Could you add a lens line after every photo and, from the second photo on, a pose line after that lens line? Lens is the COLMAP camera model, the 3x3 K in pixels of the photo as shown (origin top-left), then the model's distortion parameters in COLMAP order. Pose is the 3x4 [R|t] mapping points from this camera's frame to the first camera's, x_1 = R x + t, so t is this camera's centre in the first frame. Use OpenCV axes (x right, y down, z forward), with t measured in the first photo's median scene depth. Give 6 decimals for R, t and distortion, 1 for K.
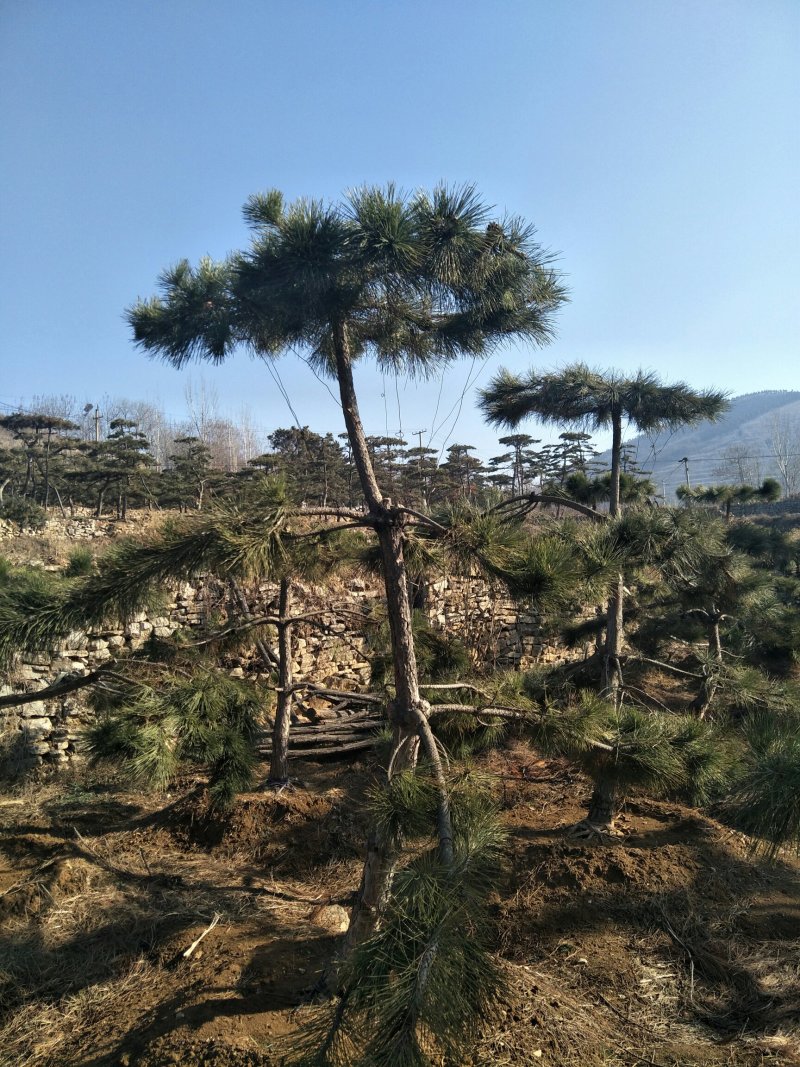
lens RADIAL K [[850.2, 0, 395.2], [0, 850.2, 547.0], [0, 0, 1]] dist [0.100387, -0.296614]
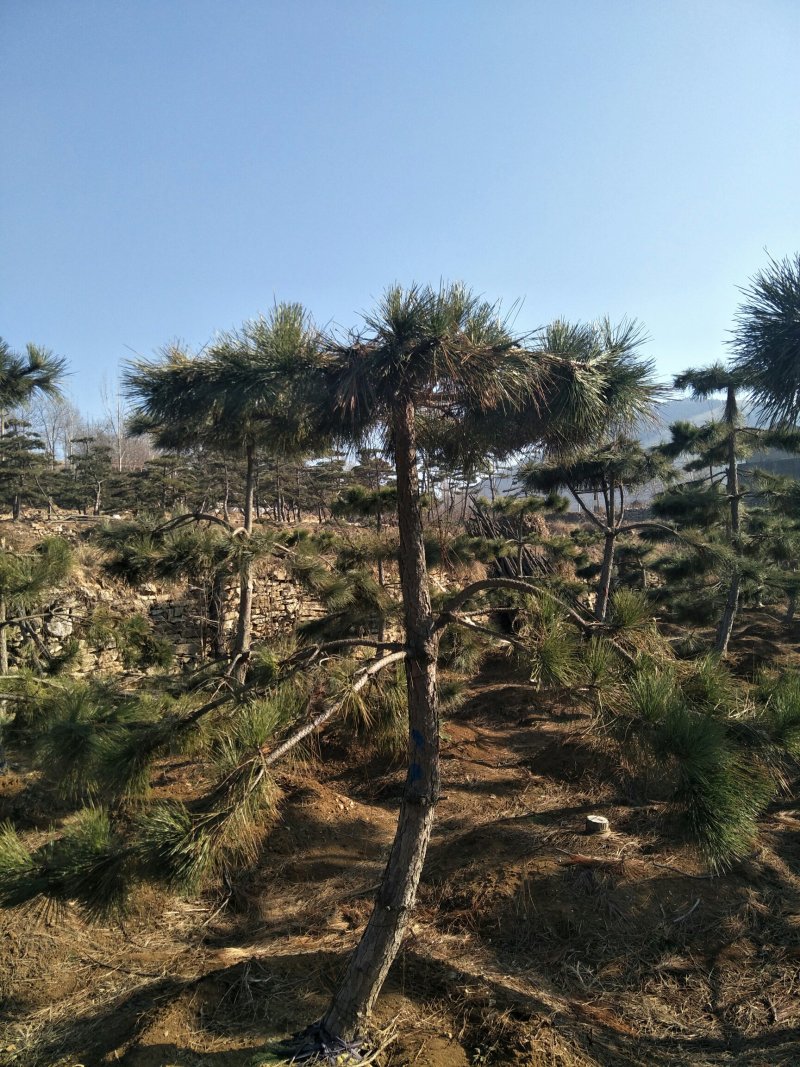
lens RADIAL K [[850.2, 0, 395.2], [0, 850.2, 547.0], [0, 0, 1]] dist [0.100387, -0.296614]
pose [[0.996973, 0.004337, 0.077622, 0.147359], [-0.004310, 0.999991, -0.000506, -0.007454], [-0.077624, 0.000170, 0.996983, -0.077185]]
